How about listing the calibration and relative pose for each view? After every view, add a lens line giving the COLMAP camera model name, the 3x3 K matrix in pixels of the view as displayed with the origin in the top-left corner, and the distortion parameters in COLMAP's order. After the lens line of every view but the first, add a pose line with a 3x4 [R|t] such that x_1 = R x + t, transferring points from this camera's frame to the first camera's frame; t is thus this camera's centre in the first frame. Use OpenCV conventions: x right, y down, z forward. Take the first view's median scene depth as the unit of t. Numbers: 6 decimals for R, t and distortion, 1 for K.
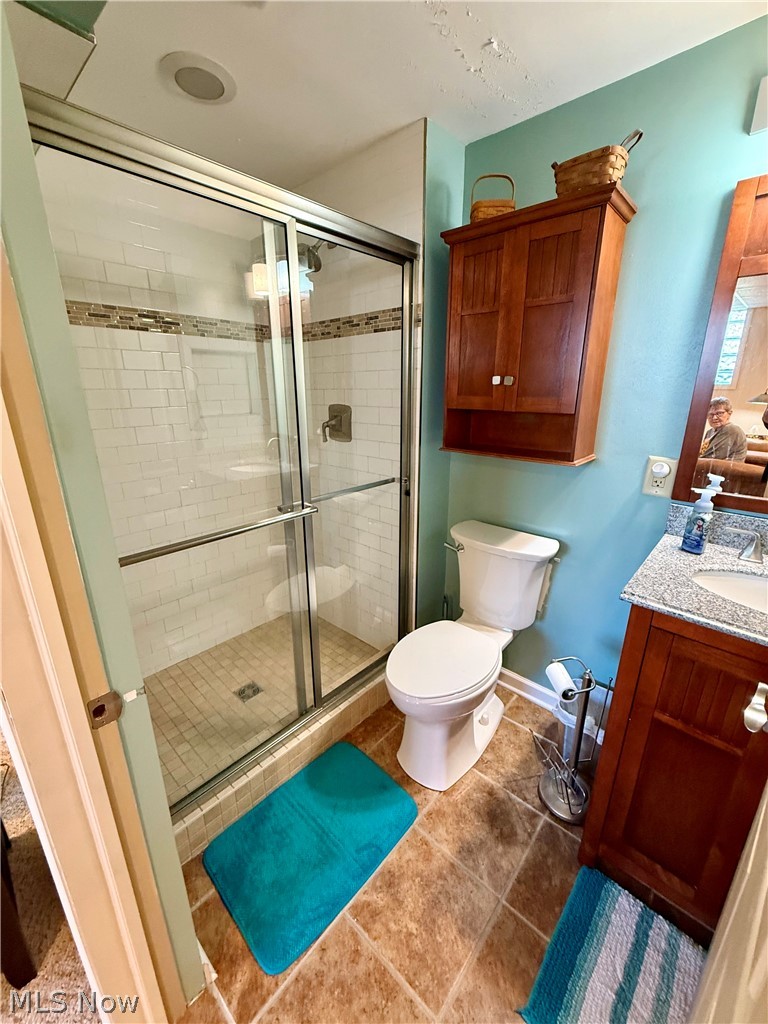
lens RADIAL K [[407.5, 0, 387.9], [0, 407.5, 507.8], [0, 0, 1]] dist [-0.000732, 0.000000]
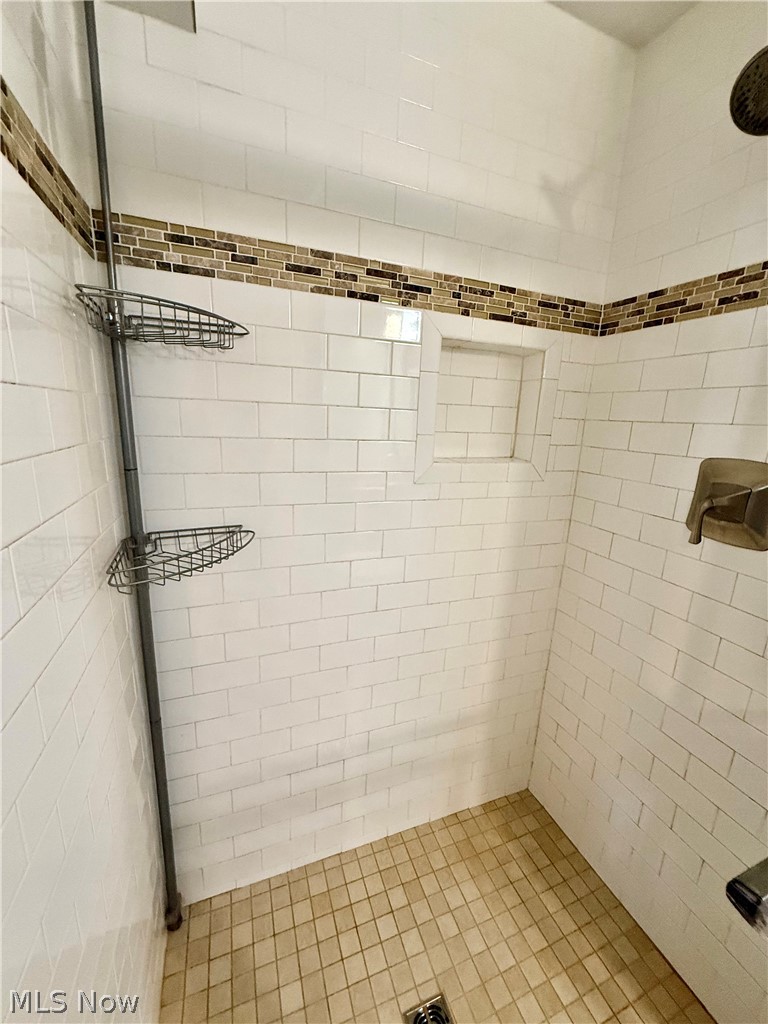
lens RADIAL K [[407.5, 0, 385.4], [0, 407.5, 512.1], [0, 0, 1]] dist [-0.000732, 0.000000]
pose [[0.889067, 0.145841, -0.433925, -0.280323], [-0.171928, 0.984880, -0.021247, -0.137505], [0.424265, 0.093494, 0.900698, 0.501139]]
